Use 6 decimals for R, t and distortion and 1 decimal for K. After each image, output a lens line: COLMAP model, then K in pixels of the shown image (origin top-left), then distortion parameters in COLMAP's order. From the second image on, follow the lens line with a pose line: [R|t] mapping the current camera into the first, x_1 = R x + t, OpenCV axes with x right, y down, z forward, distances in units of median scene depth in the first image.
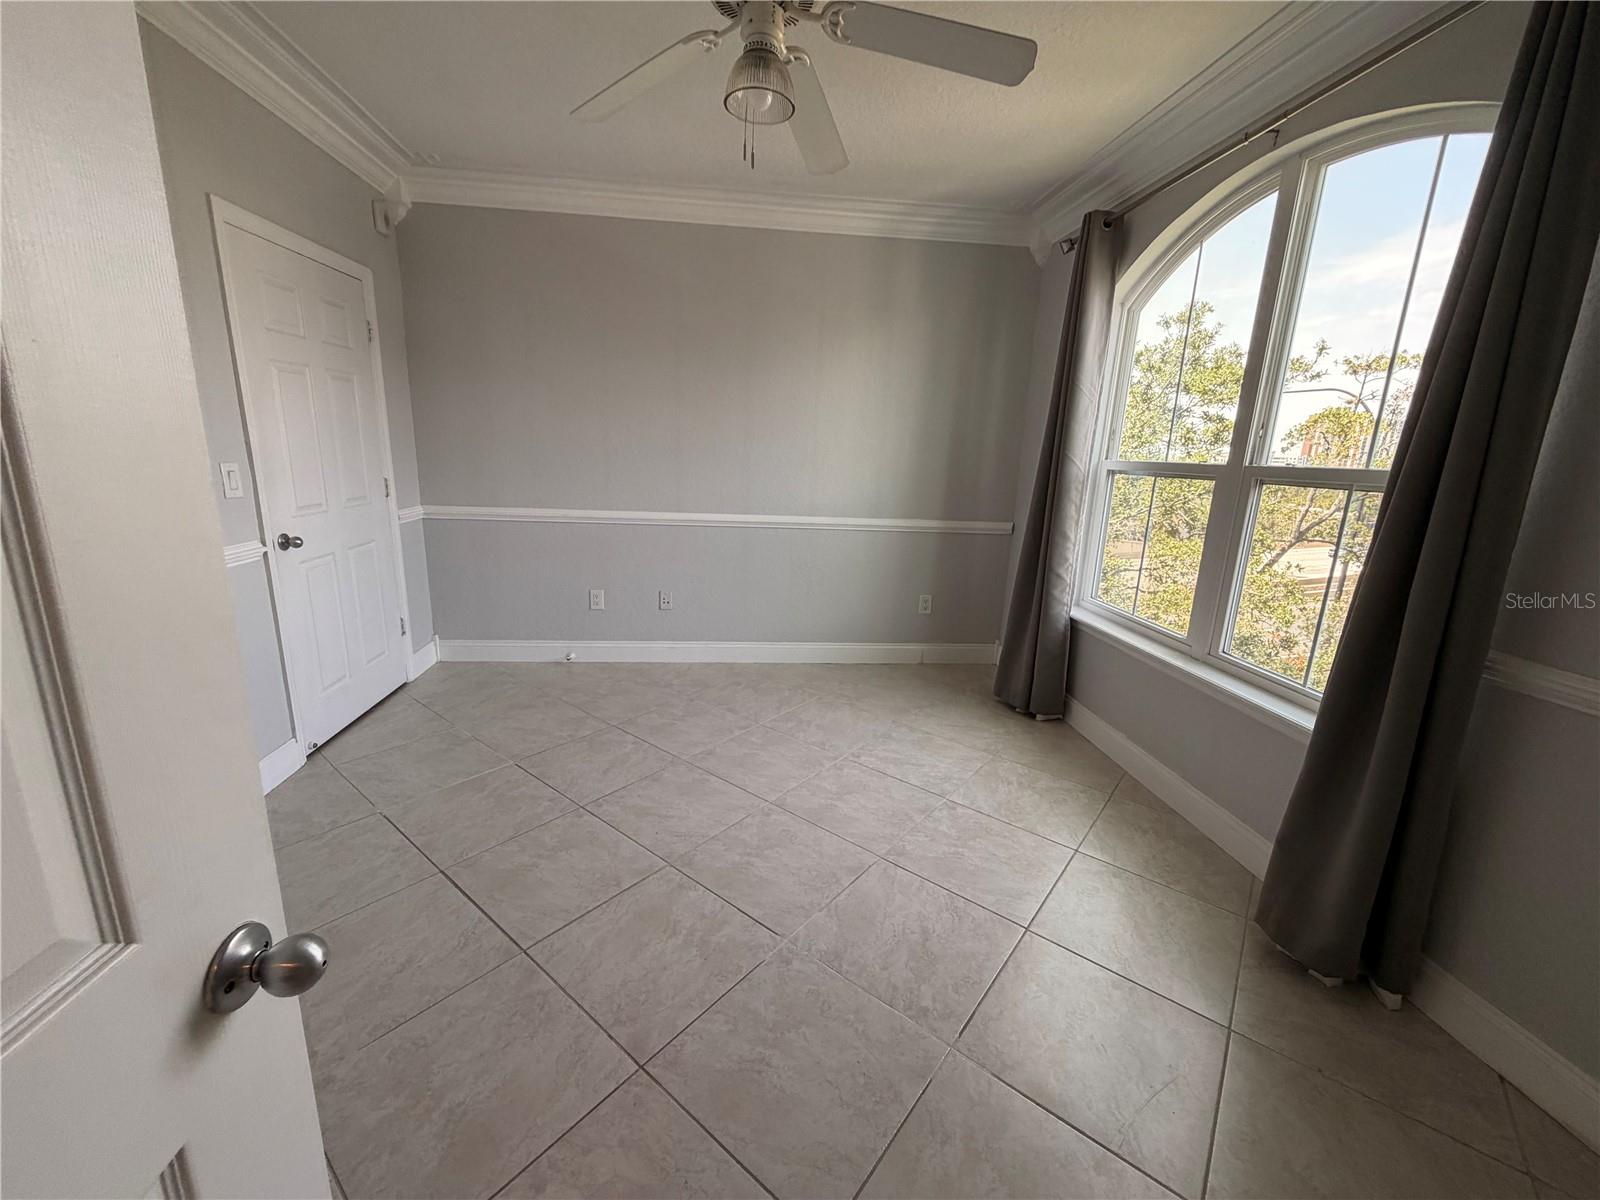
lens RADIAL K [[636.9, 0, 793.7], [0, 636.9, 597.5], [0, 0, 1]] dist [0.000418, 0.000453]
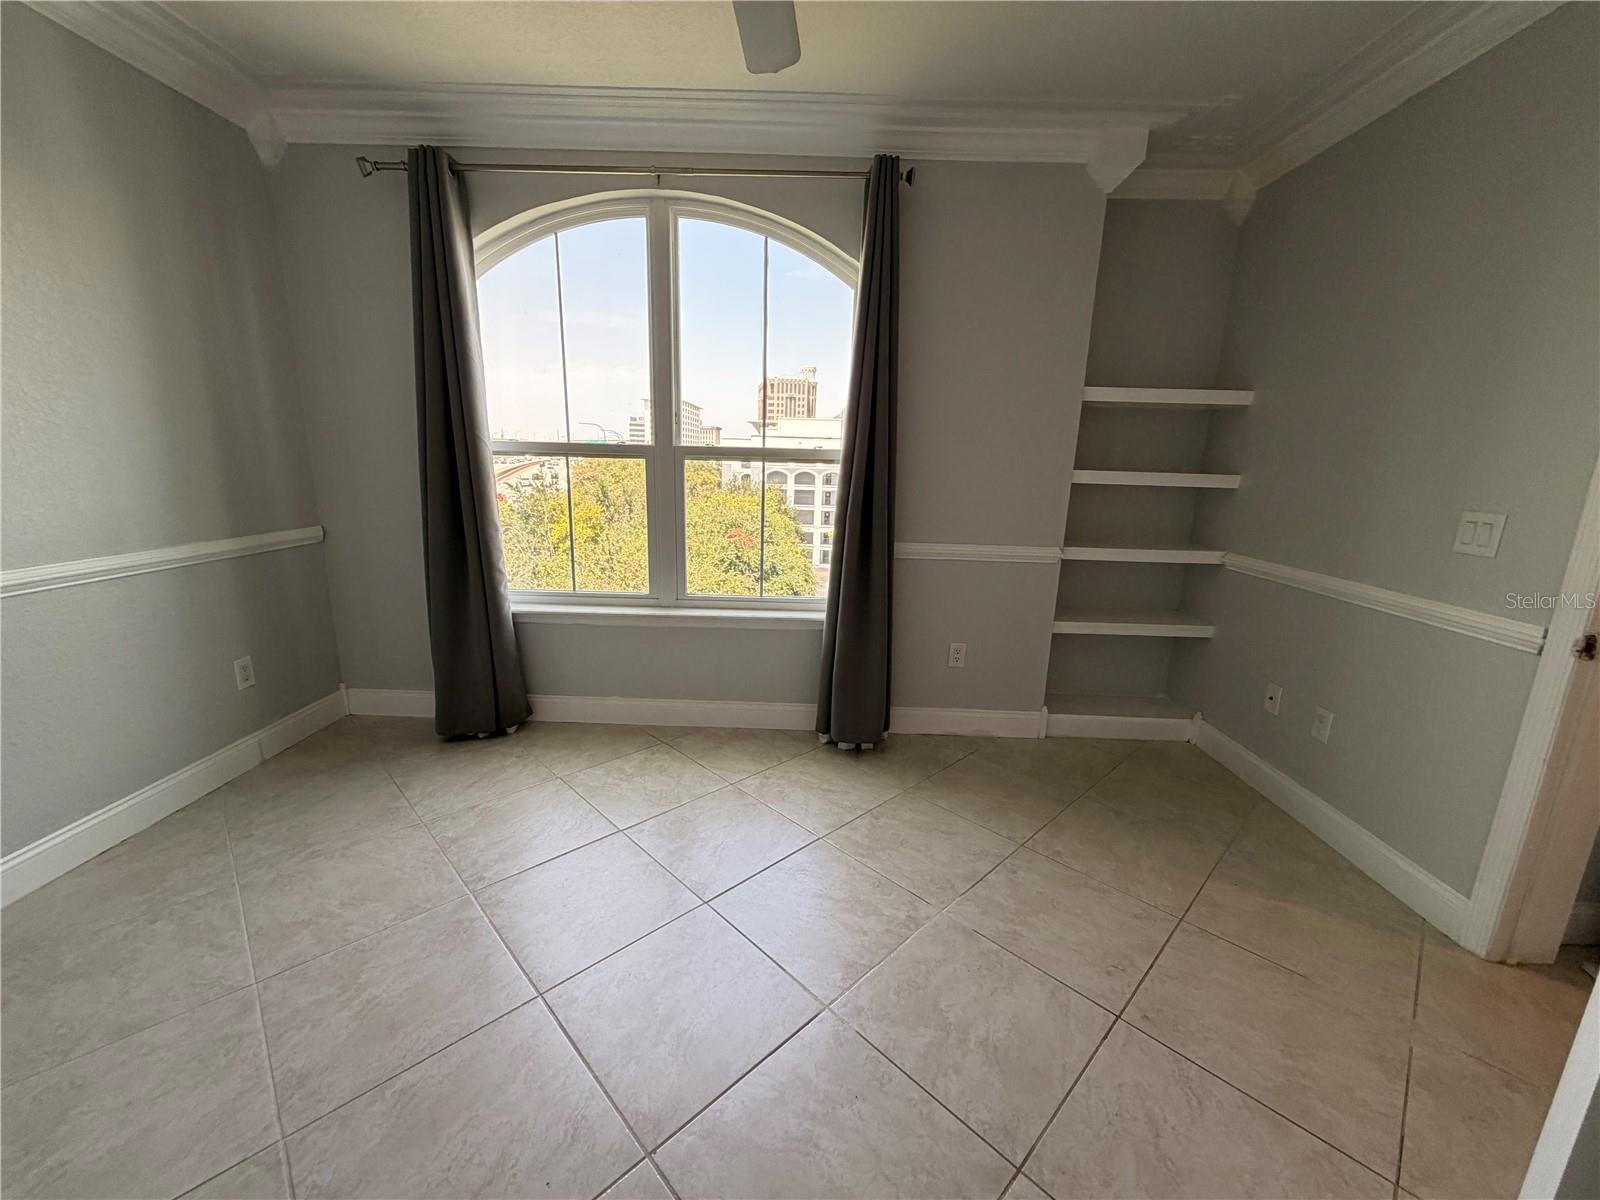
lens RADIAL K [[636.9, 0, 796.3], [0, 636.9, 598.4], [0, 0, 1]] dist [0.000418, 0.000453]
pose [[0.127793, -0.255620, 0.958294, -0.440758], [0.206785, 0.951849, 0.226325, -0.126818], [-0.970005, 0.169238, 0.174498, 0.489776]]
